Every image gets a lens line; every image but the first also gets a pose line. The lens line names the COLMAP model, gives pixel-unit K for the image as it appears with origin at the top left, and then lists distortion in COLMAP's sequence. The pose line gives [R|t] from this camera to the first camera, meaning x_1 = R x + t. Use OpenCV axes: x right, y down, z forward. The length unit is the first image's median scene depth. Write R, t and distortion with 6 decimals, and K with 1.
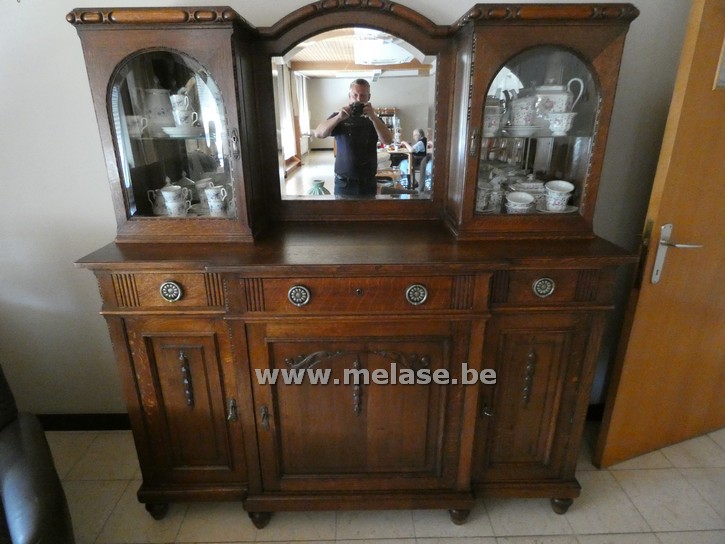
lens RADIAL K [[433.0, 0, 359.9], [0, 433.0, 266.2], [0, 0, 1]] dist [-0.005550, -0.003811]
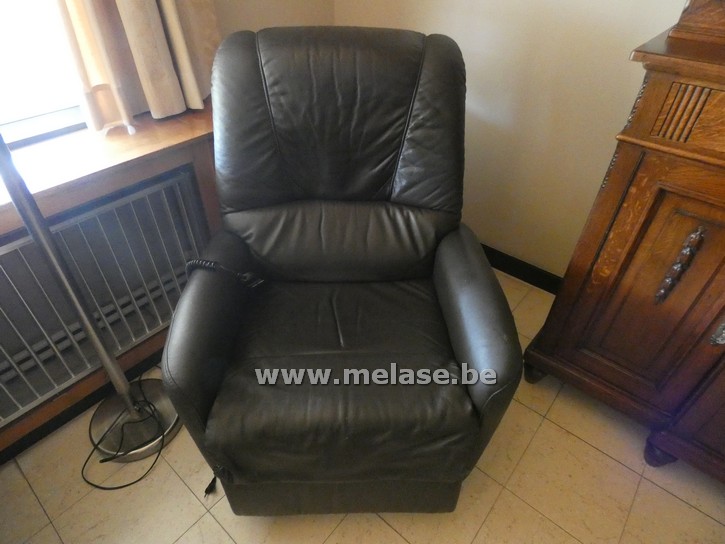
lens RADIAL K [[433.0, 0, 364.5], [0, 433.0, 273.5], [0, 0, 1]] dist [-0.005550, -0.003811]
pose [[0.751897, 0.433525, -0.496696, -0.438720], [-0.242071, 0.882309, 0.403648, 0.115729], [0.613231, -0.183266, 0.768350, 0.144040]]
